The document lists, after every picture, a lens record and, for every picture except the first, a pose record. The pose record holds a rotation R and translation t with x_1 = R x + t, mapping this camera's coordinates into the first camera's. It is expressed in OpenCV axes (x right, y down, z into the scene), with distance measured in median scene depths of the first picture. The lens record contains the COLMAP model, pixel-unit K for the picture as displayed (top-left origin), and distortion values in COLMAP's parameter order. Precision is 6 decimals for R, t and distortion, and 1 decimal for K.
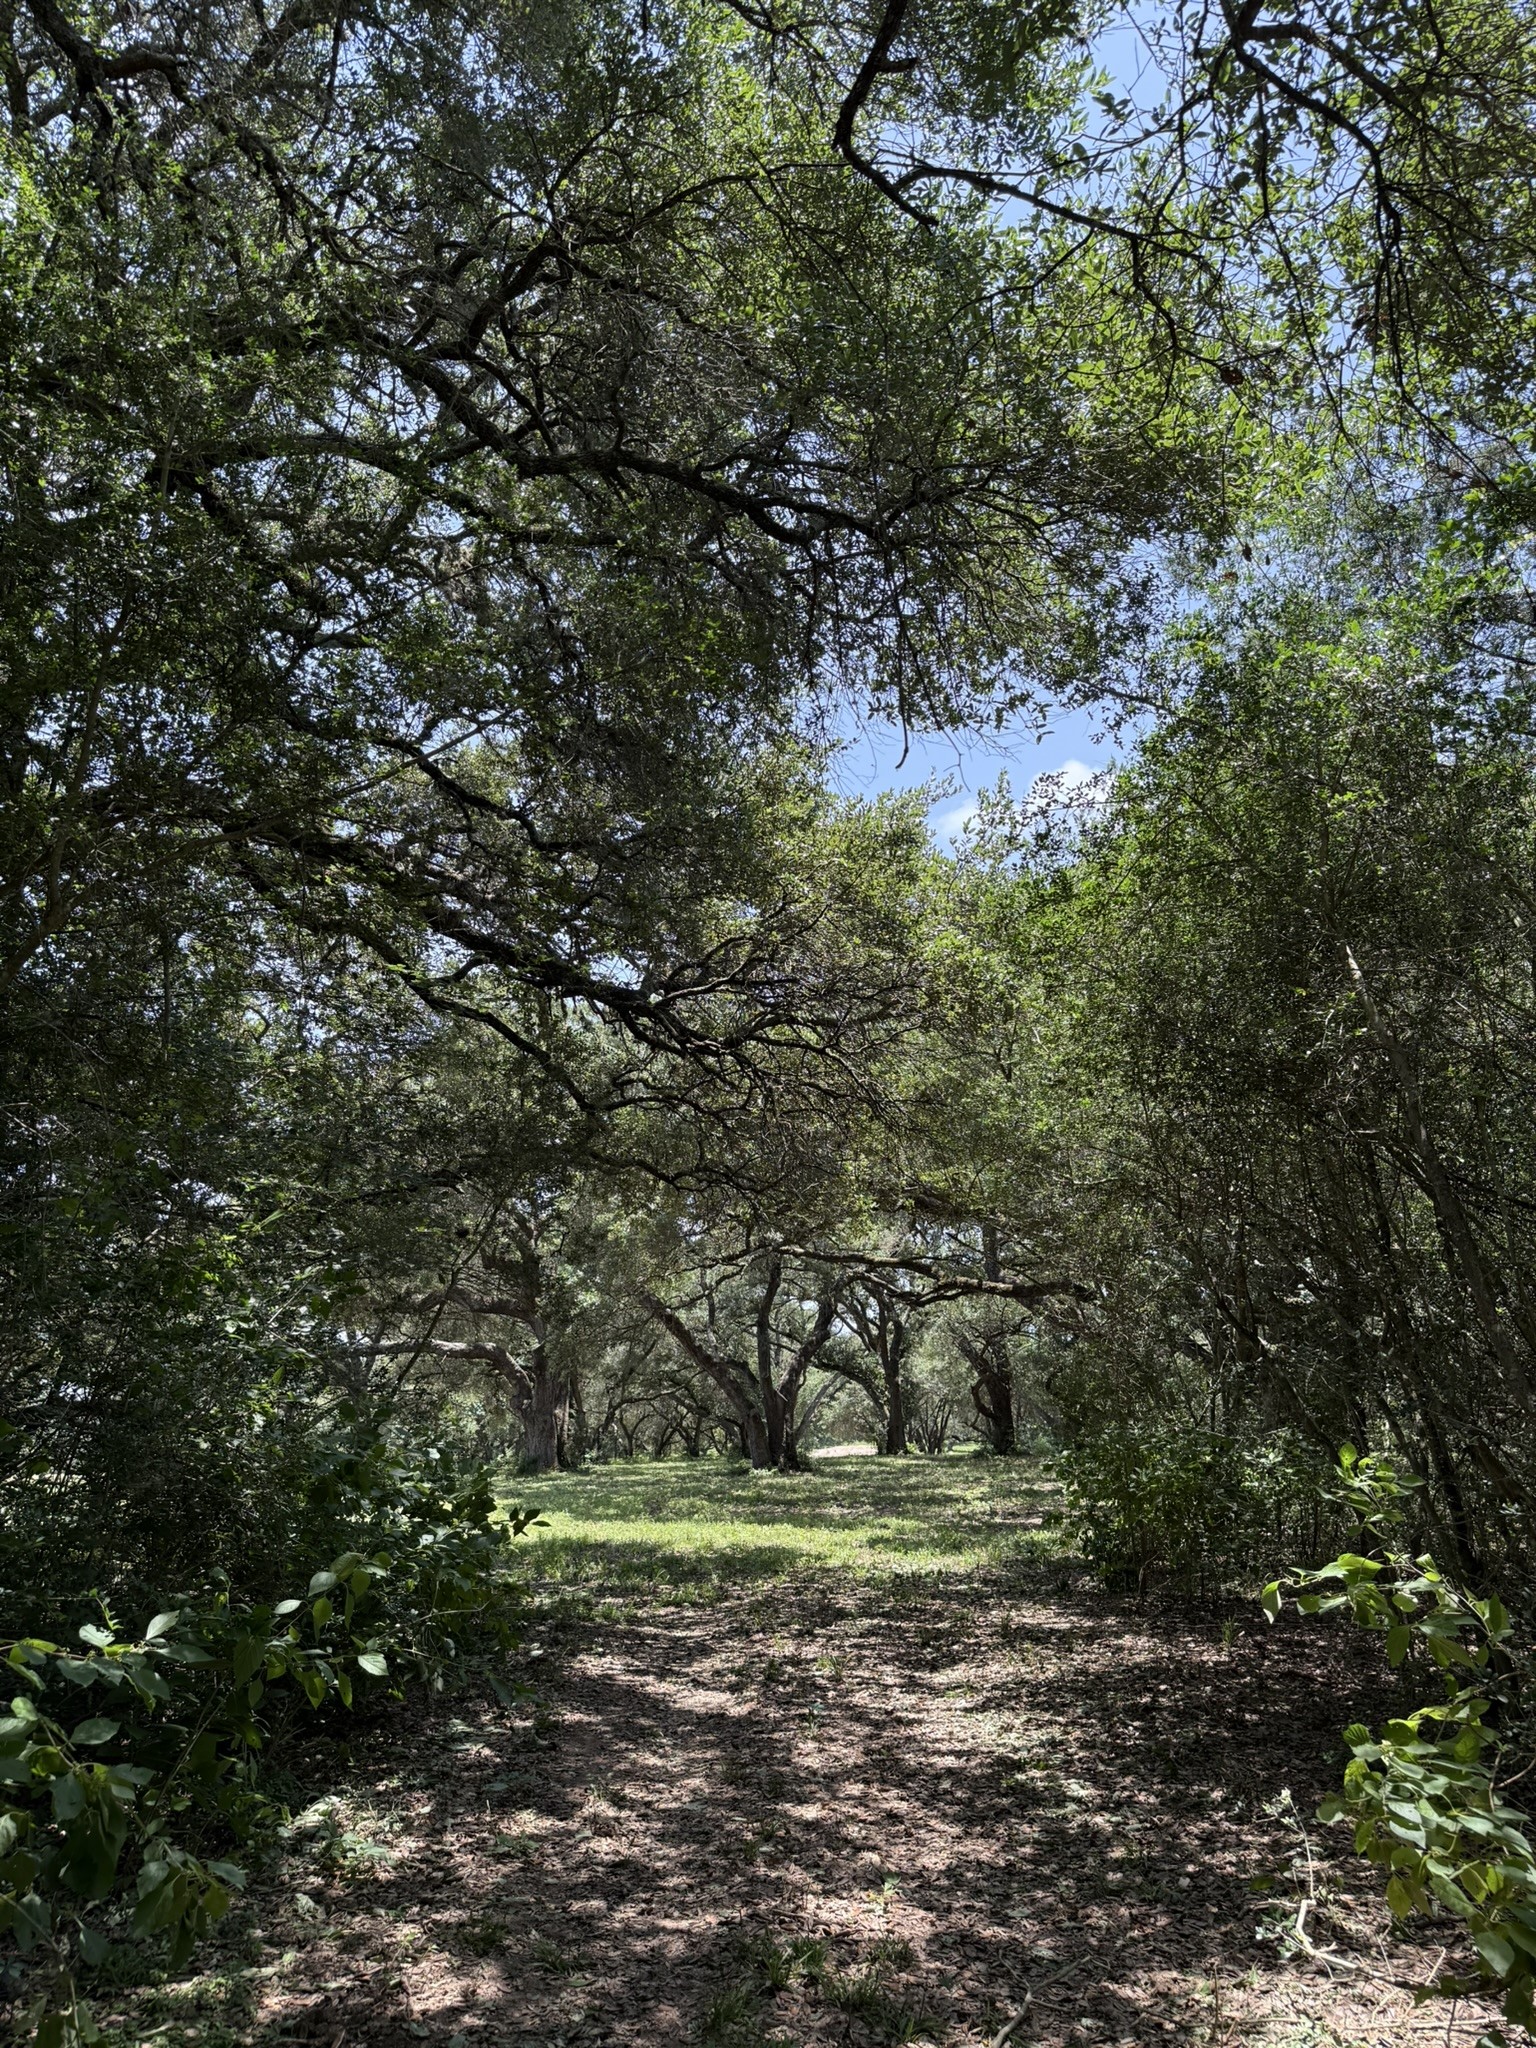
lens RADIAL K [[1429.6, 0, 764.5], [0, 1429.6, 990.5], [0, 0, 1]] dist [0.038911, -0.075236]
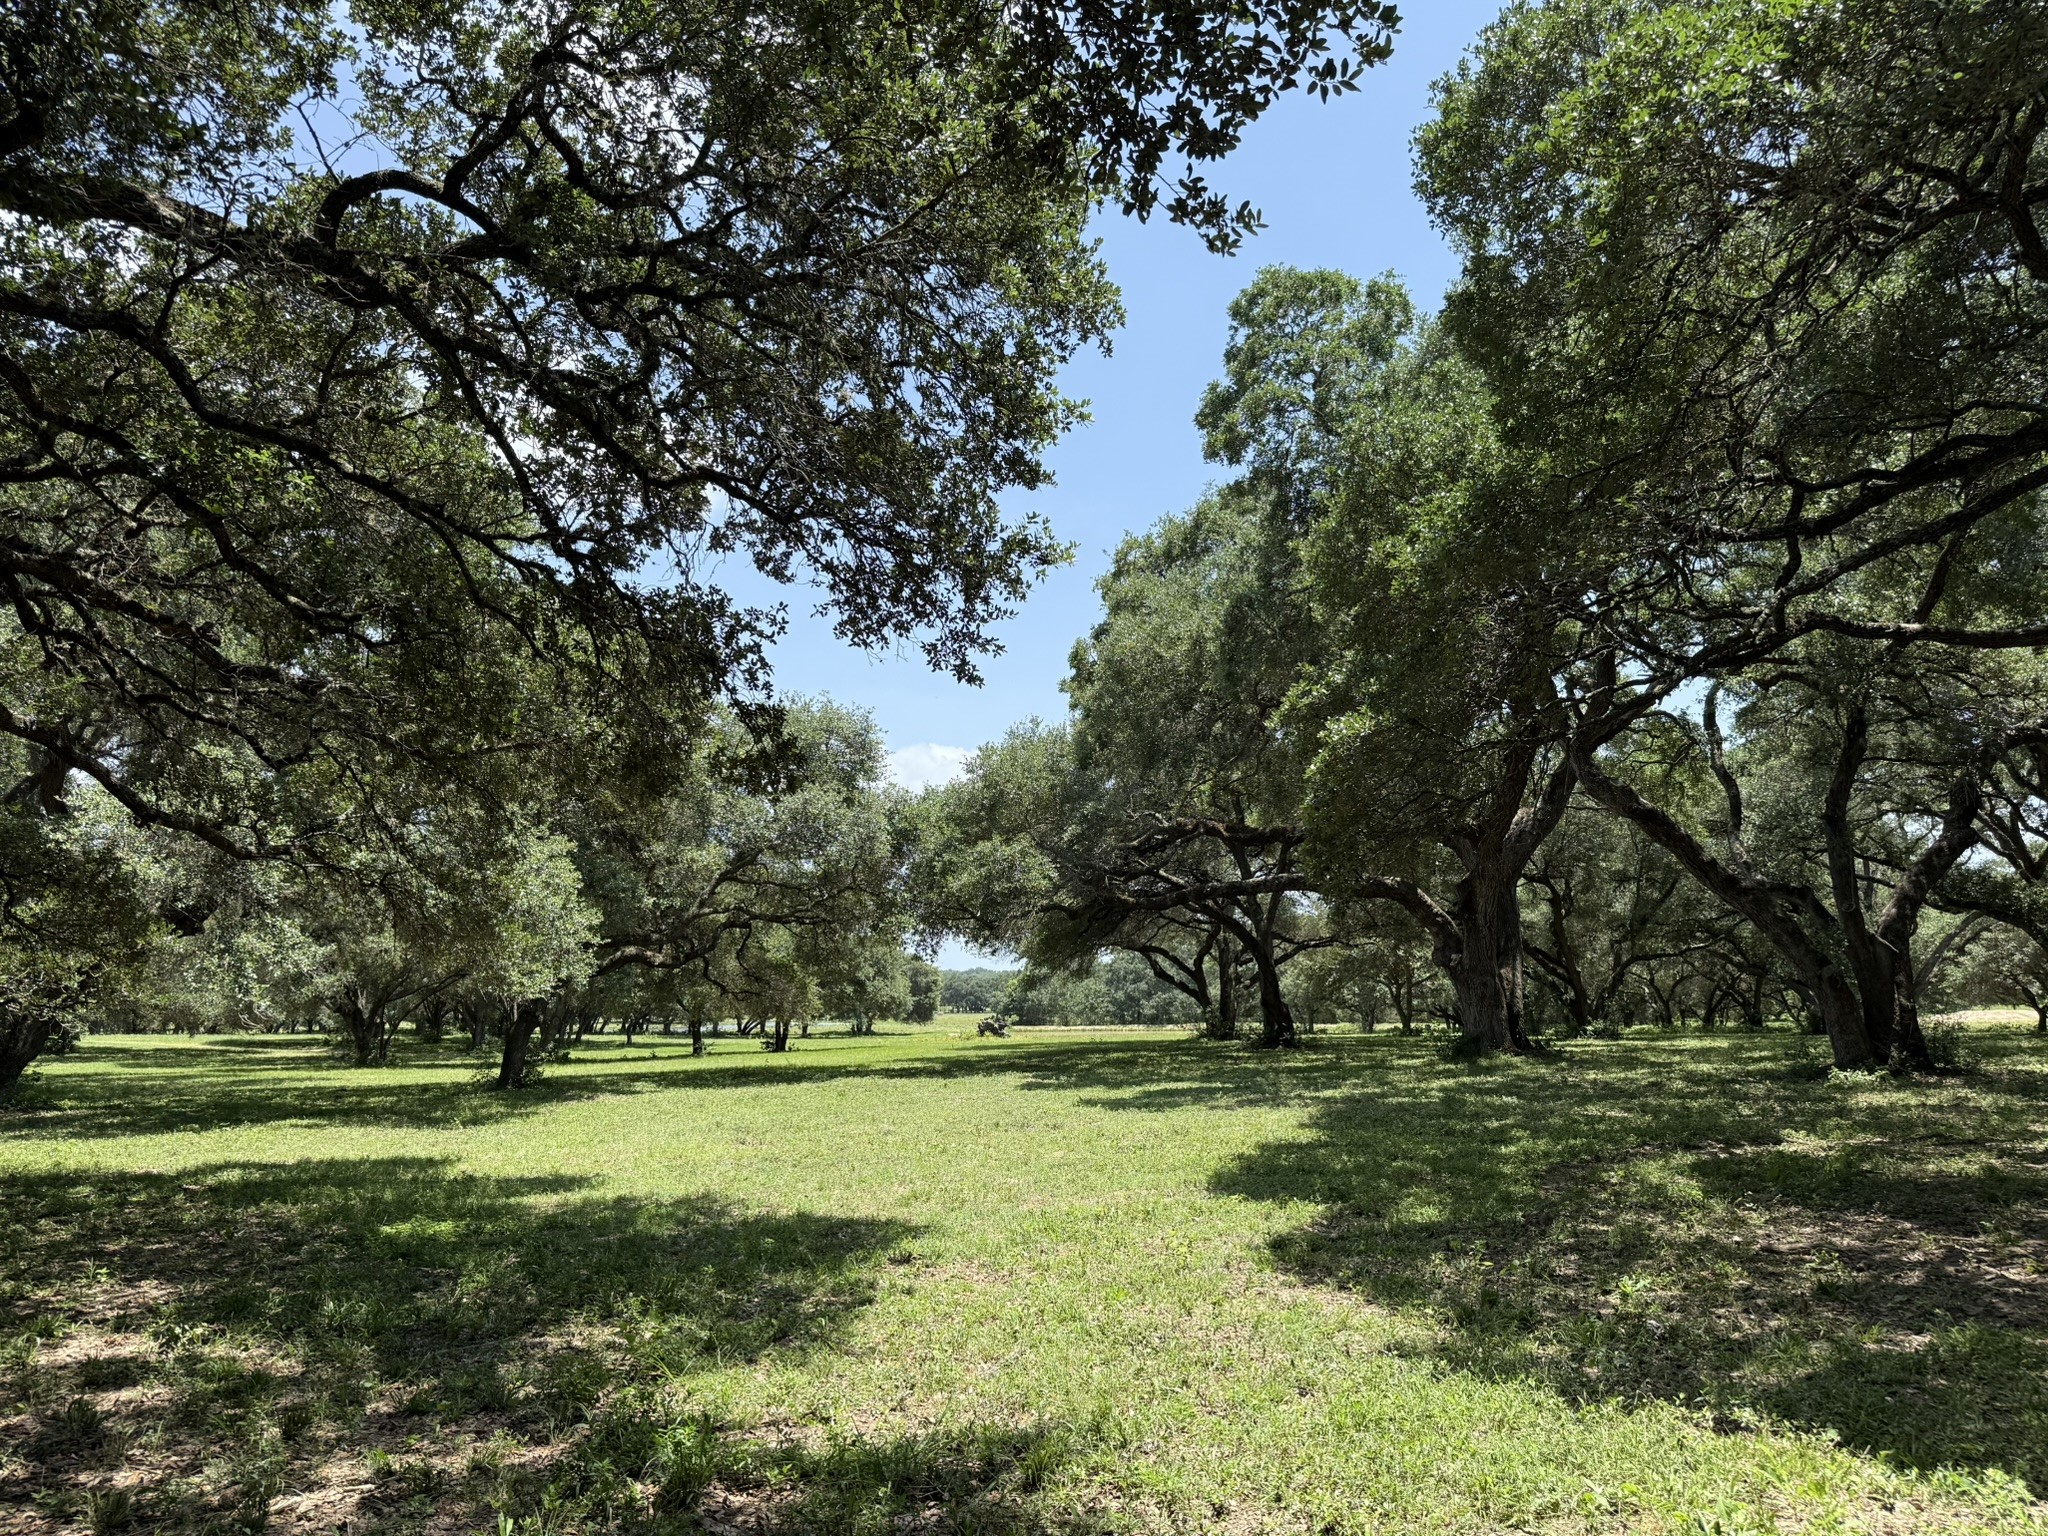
lens RADIAL K [[1429.6, 0, 1024.0], [0, 1429.6, 768.0], [0, 0, 1]] dist [0.038911, -0.075236]
pose [[0.866939, -0.072552, -0.493105, 0.001349], [0.143120, 0.983920, 0.106854, 0.069231], [0.477424, -0.163209, 0.863383, 0.237069]]
